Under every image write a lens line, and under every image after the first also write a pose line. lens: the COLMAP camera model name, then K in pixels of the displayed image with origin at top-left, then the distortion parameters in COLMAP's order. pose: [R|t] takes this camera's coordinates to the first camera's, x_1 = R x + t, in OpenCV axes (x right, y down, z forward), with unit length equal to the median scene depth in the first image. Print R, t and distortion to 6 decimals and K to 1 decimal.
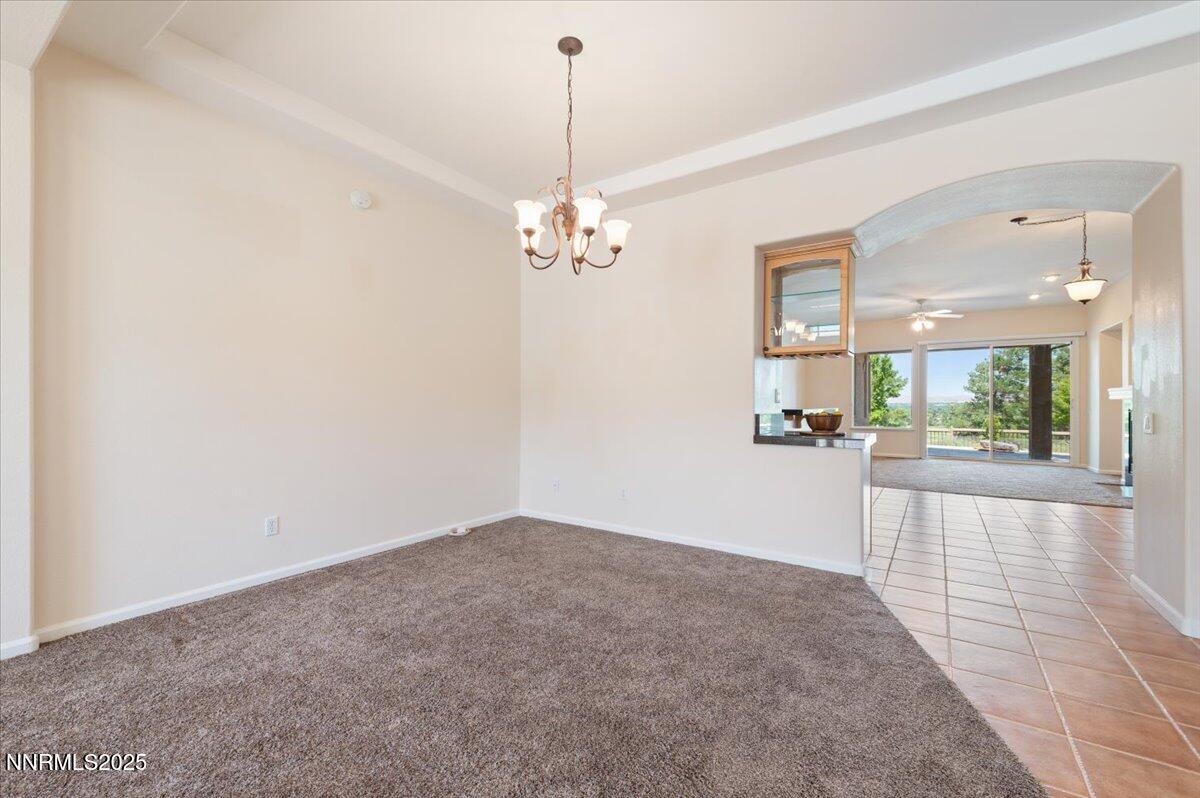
lens RADIAL K [[501.4, 0, 587.9], [0, 501.4, 403.9], [0, 0, 1]] dist [-0.001832, -0.000369]
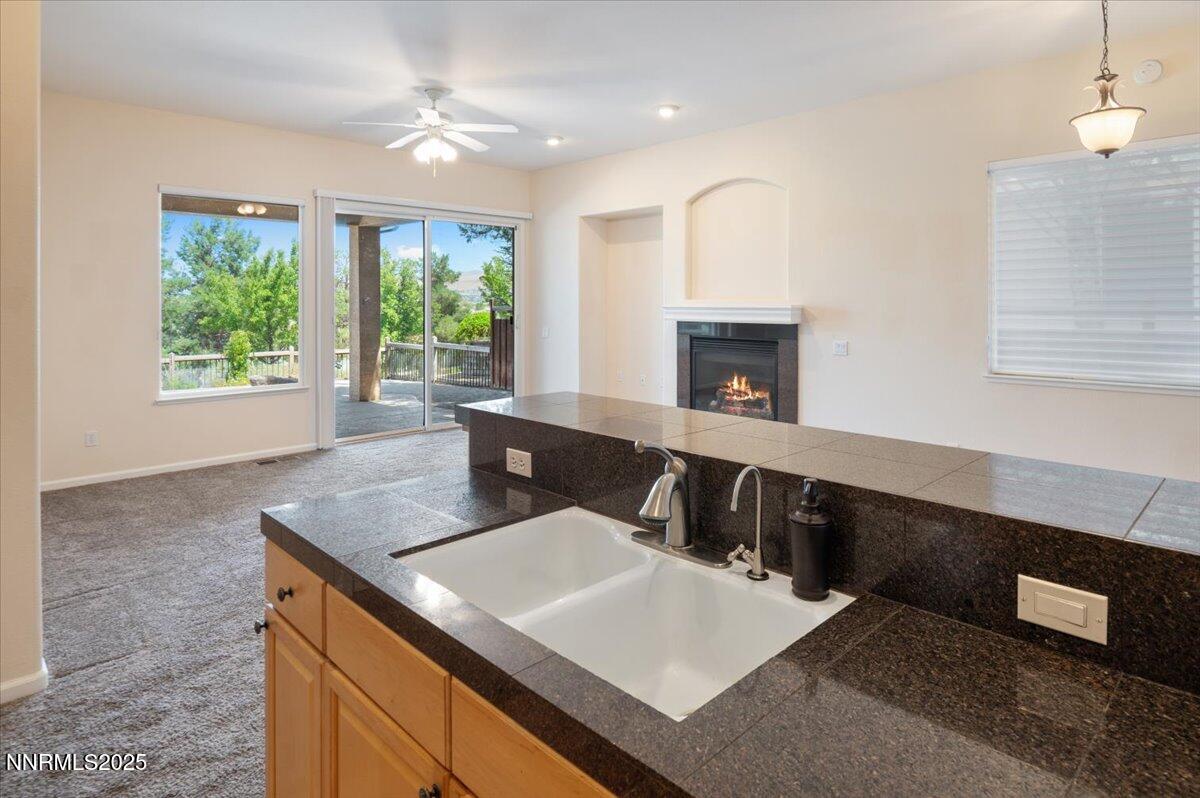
lens RADIAL K [[678.5, 0, 627.3], [0, 678.5, 299.2], [0, 0, 1]] dist [-0.007480, -0.000552]
pose [[0.172696, -0.001977, 0.984973, 0.109727], [0.002706, 0.999995, 0.001533, -0.026823], [-0.984971, 0.002401, 0.172700, 0.622542]]
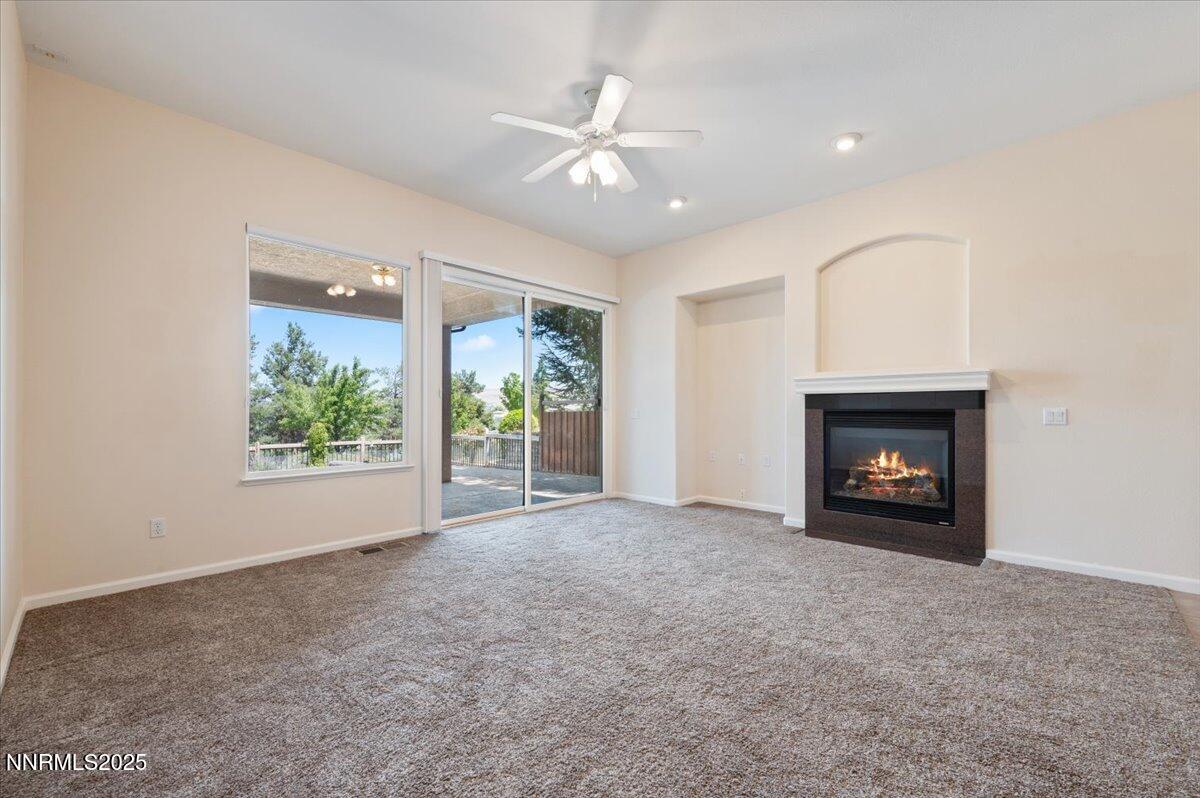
lens RADIAL K [[494.5, 0, 611.2], [0, 494.5, 411.3], [0, 0, 1]] dist [0.001385, -0.000026]
pose [[0.143817, -0.005042, 0.989591, 0.279816], [0.001870, 0.999987, 0.004823, 0.005639], [-0.989602, 0.001156, 0.143825, 0.789502]]
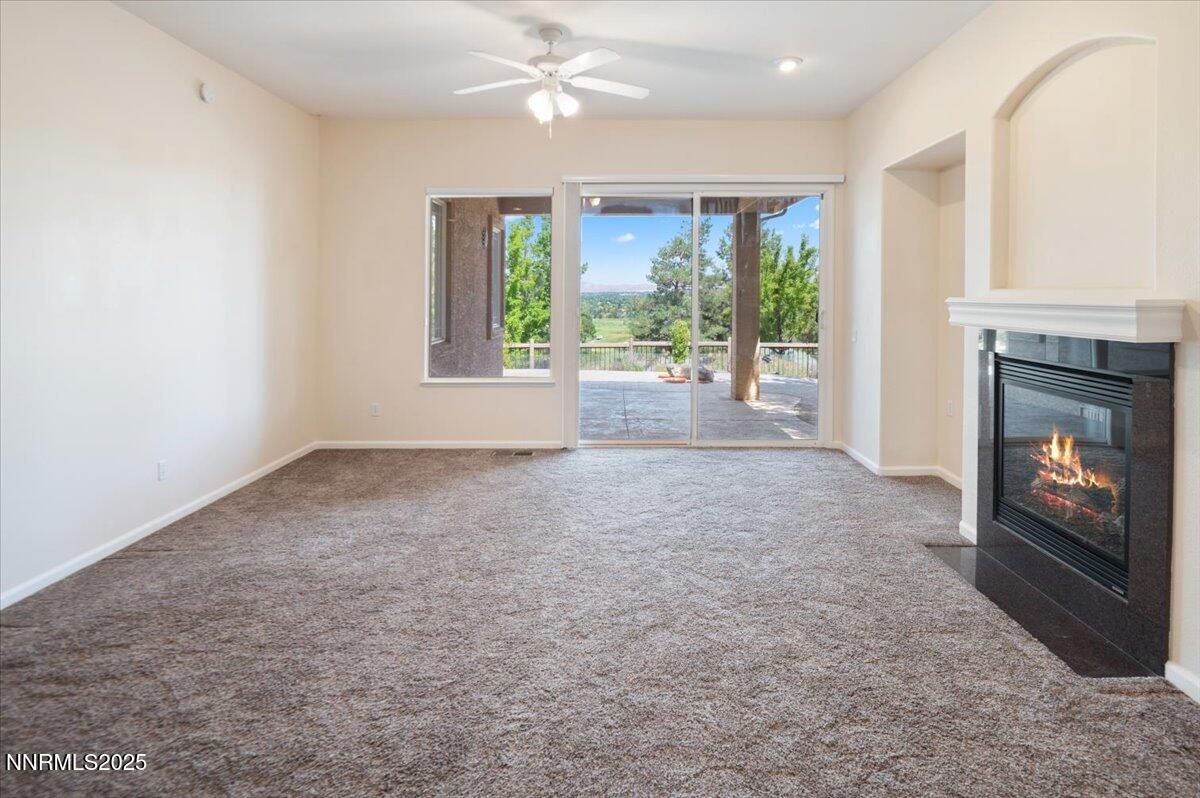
lens RADIAL K [[678.5, 0, 627.3], [0, 678.5, 299.2], [0, 0, 1]] dist [-0.007480, -0.000552]
pose [[0.815710, -0.008431, 0.578400, 0.368613], [0.004038, 0.999952, 0.008881, -0.023780], [-0.578447, -0.004908, 0.815705, 0.496488]]
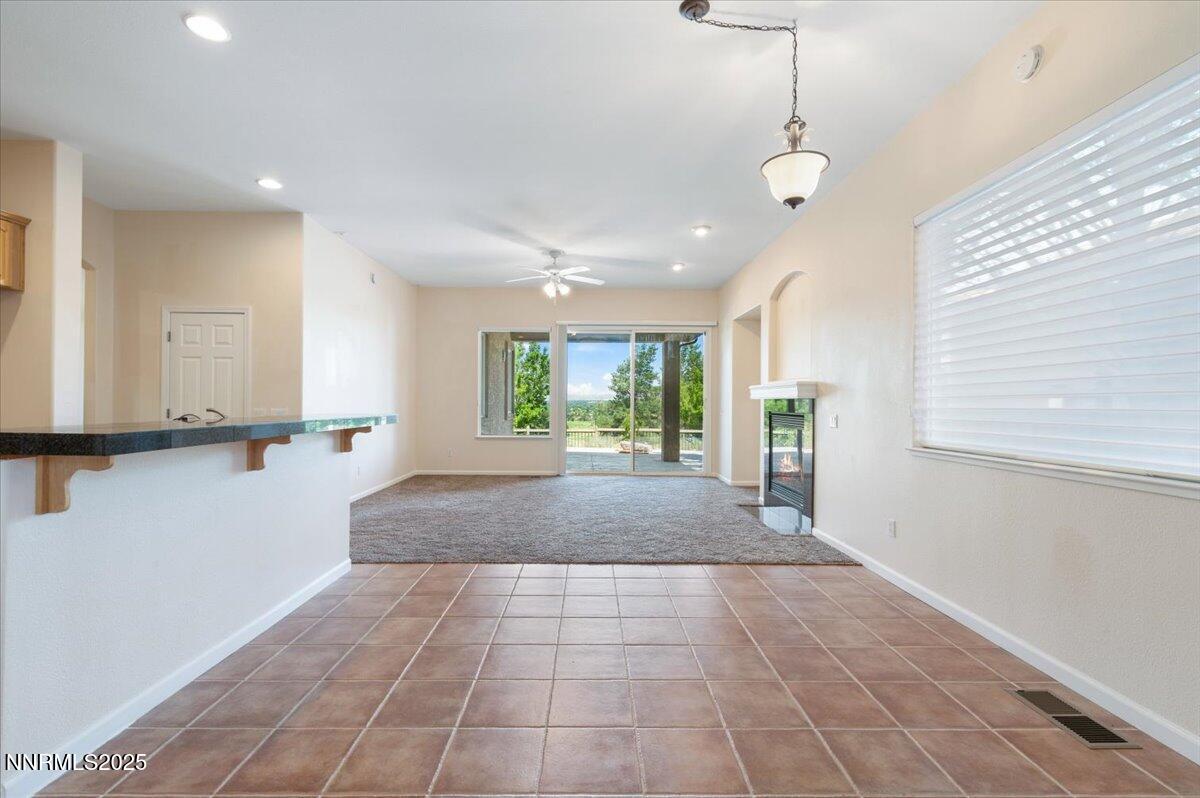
lens RADIAL K [[534.7, 0, 586.0], [0, 534.7, 399.9], [0, 0, 1]] dist [-0.011268, -0.000500]
pose [[0.824447, 0.005358, 0.565914, 0.240405], [-0.004565, 0.999986, -0.002818, -0.002858], [-0.565921, -0.000260, 0.824460, 0.311688]]
